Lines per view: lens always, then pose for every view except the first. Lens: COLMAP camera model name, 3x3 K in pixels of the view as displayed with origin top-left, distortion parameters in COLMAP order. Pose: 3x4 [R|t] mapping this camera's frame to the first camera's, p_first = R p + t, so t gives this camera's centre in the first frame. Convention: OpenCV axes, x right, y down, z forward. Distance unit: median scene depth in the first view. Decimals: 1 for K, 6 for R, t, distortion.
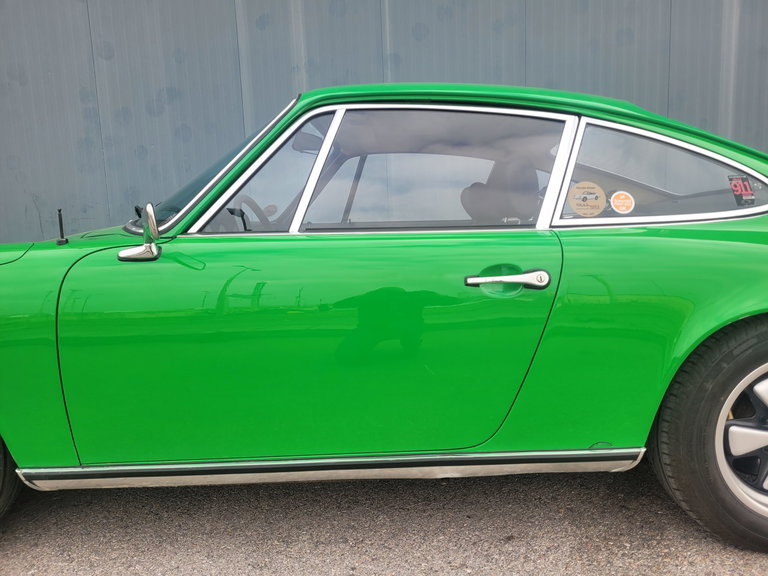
lens RADIAL K [[657.4, 0, 384.0], [0, 657.4, 288.0], [0, 0, 1]] dist [0.055360, -0.005852]
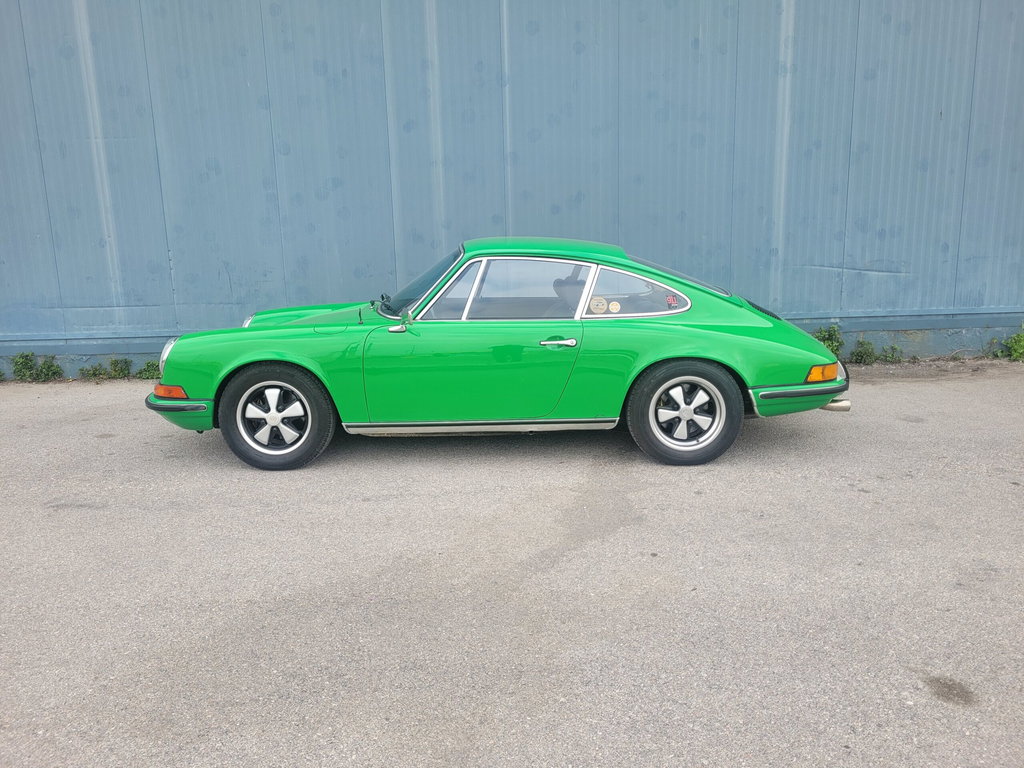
lens RADIAL K [[876.5, 0, 512.0], [0, 876.5, 384.0], [0, 0, 1]] dist [0.055360, -0.005852]
pose [[0.999835, 0.011532, 0.014045, -0.014157], [-0.012359, 0.998106, 0.060269, -0.046455], [-0.013323, -0.060433, 0.998083, -1.874455]]
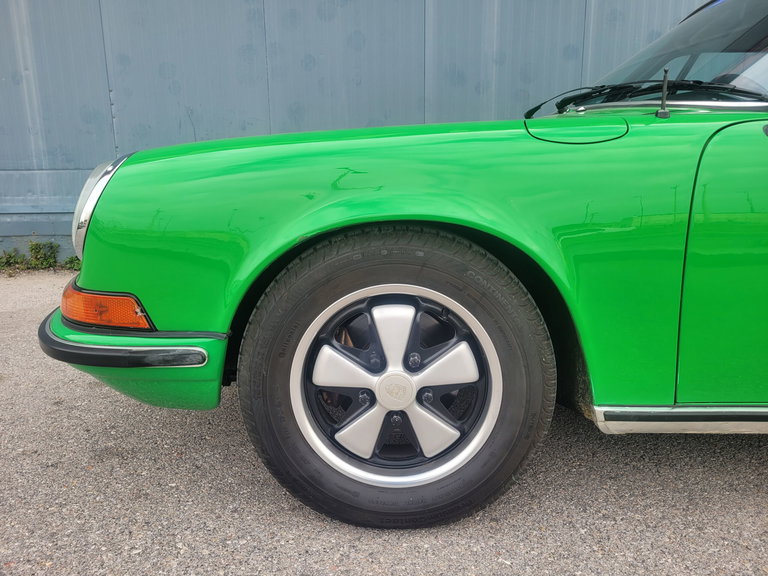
lens RADIAL K [[660.3, 0, 384.0], [0, 660.3, 288.0], [0, 0, 1]] dist [0.033337, -0.009233]
pose [[0.999335, 0.021334, 0.029575, -0.780522], [-0.023597, 0.996641, 0.078425, 0.071863], [-0.027802, -0.079071, 0.996481, 0.227586]]
